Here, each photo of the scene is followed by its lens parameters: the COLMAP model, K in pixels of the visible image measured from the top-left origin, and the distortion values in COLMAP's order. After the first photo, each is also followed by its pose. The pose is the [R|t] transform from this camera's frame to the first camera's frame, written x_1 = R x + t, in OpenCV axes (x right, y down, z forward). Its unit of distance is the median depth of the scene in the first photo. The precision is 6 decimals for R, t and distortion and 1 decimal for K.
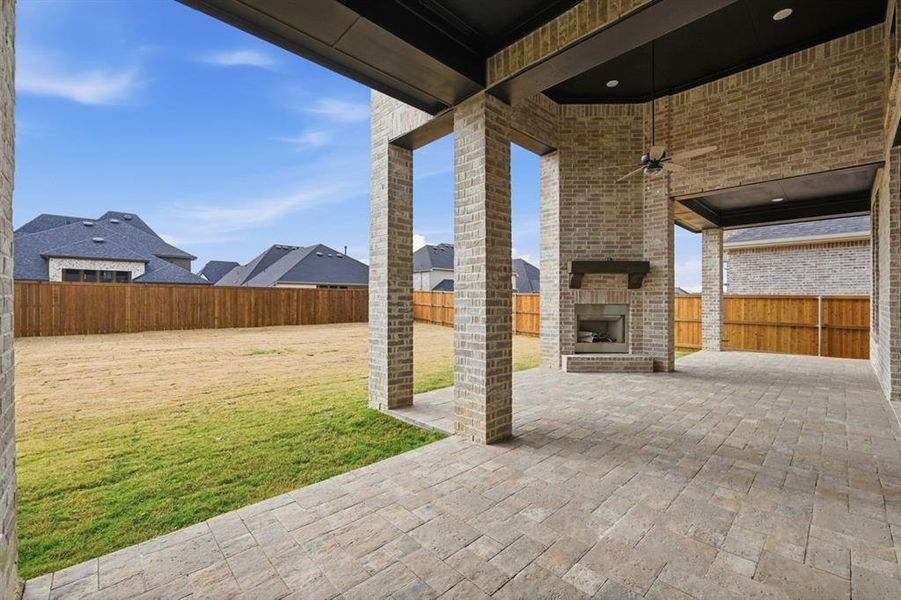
lens RADIAL K [[379.8, 0, 450.5], [0, 379.8, 302.3], [0, 0, 1]] dist [0.002291, 0.000172]
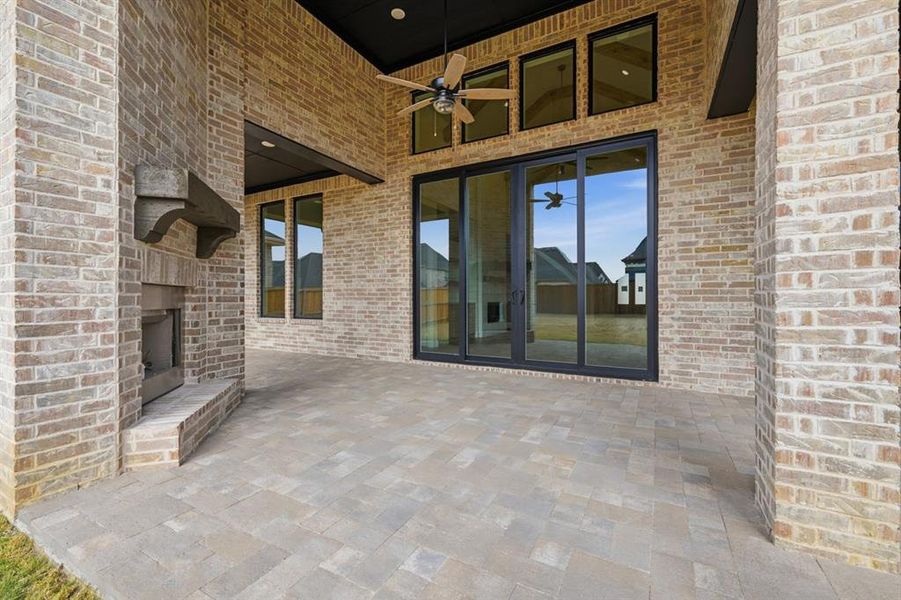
lens RADIAL K [[379.8, 0, 451.1], [0, 379.8, 298.1], [0, 0, 1]] dist [0.002291, 0.000172]
pose [[-0.308101, -0.001761, 0.951352, -0.125242], [0.004397, 0.999985, 0.003275, 0.020110], [-0.951344, 0.005192, -0.308088, 0.846777]]
